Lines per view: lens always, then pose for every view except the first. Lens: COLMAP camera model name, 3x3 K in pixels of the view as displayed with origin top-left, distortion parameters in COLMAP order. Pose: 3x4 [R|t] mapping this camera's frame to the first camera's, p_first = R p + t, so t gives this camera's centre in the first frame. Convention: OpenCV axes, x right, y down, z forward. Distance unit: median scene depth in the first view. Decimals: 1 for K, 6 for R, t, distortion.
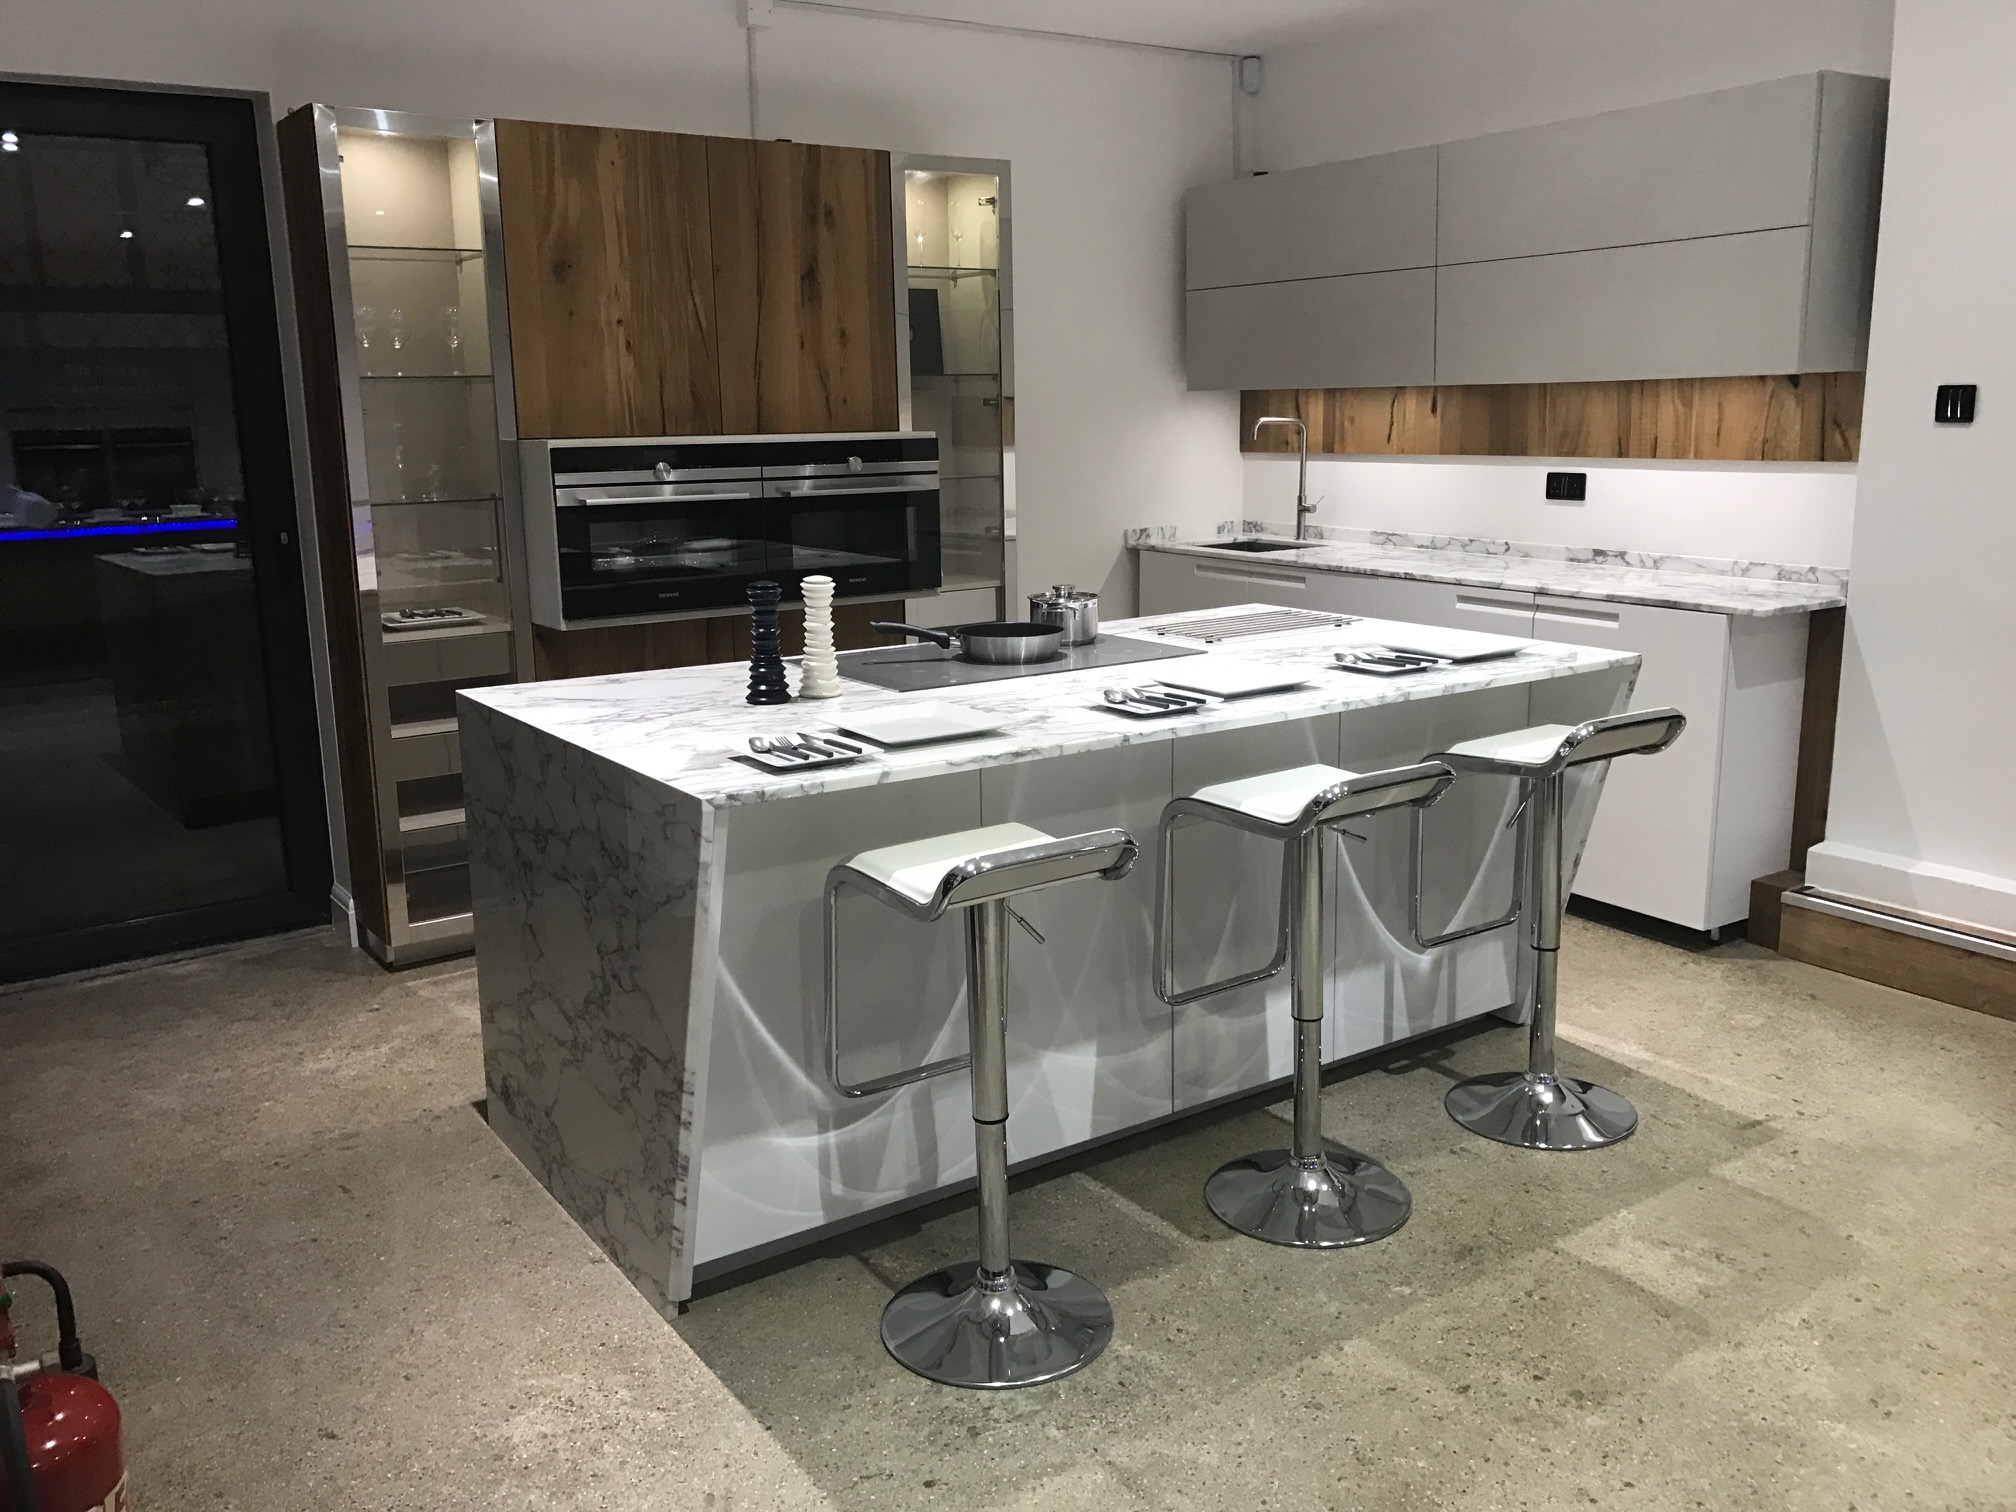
lens RADIAL K [[1667.5, 0, 999.0], [0, 1667.5, 740.4], [0, 0, 1]] dist [0.027643, -0.018328]
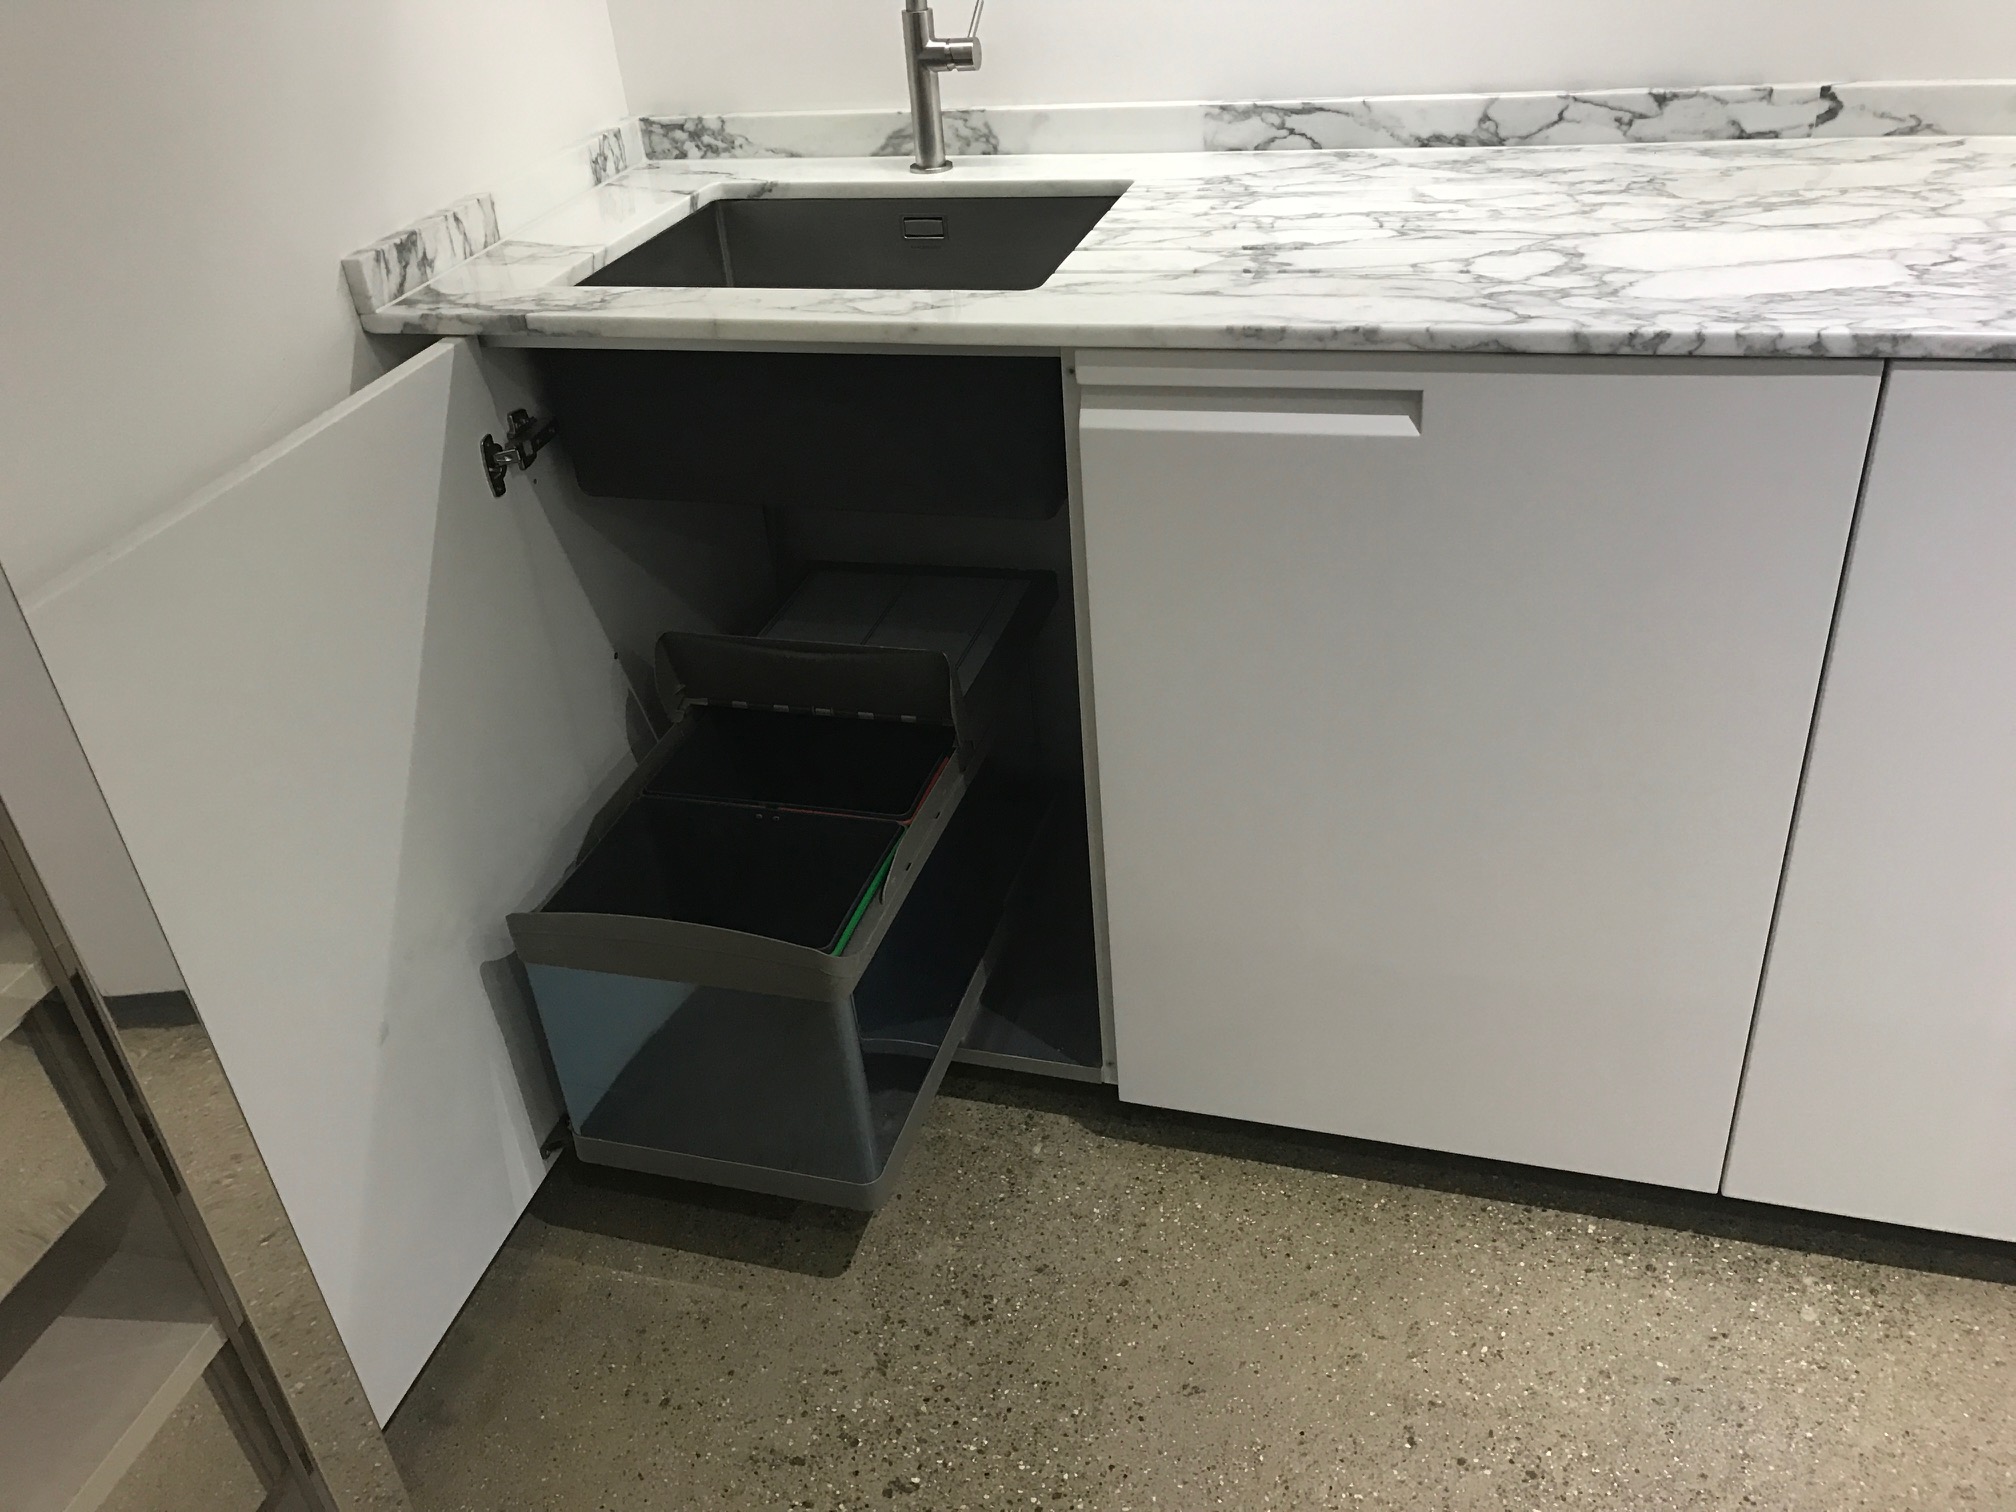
lens RADIAL K [[1667.5, 0, 991.3], [0, 1667.5, 754.5], [0, 0, 1]] dist [0.027643, -0.018328]
pose [[0.764152, -0.377043, 0.523364, -0.009207], [0.197235, 0.909090, 0.366951, -0.189421], [-0.614141, -0.177181, 0.769050, 1.066023]]
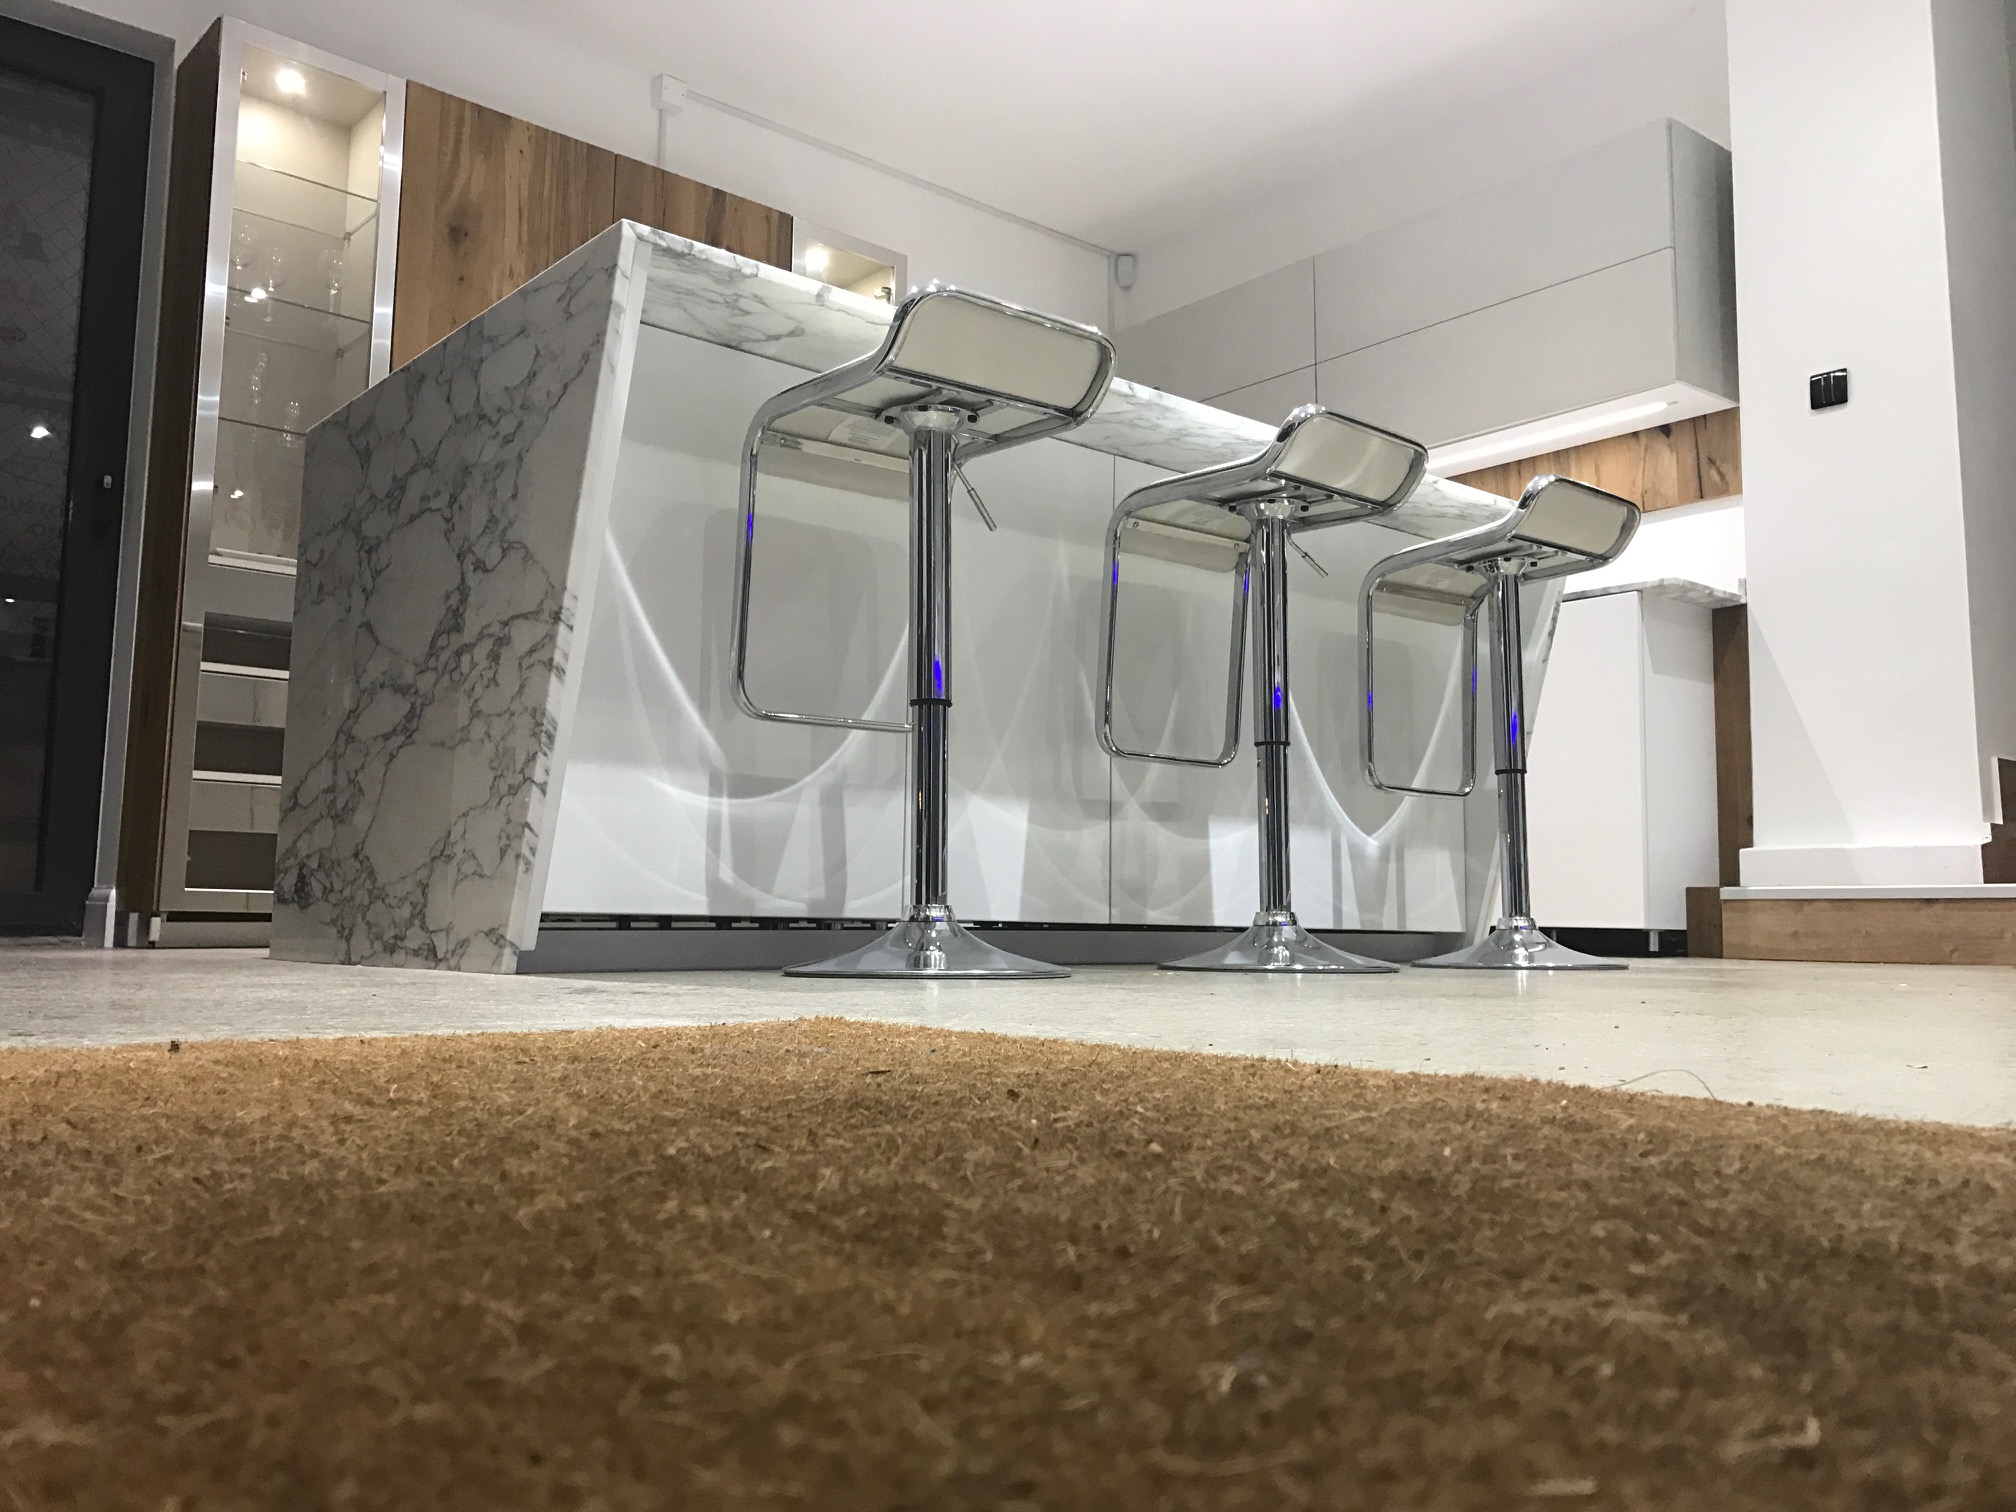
lens RADIAL K [[1667.5, 0, 1006.5], [0, 1667.5, 745.2], [0, 0, 1]] dist [0.027643, -0.018328]
pose [[0.993450, 0.044333, 0.105321, -0.033489], [-0.009778, 0.951275, -0.308189, 0.311244], [-0.113853, 0.305141, 0.945477, 0.133647]]
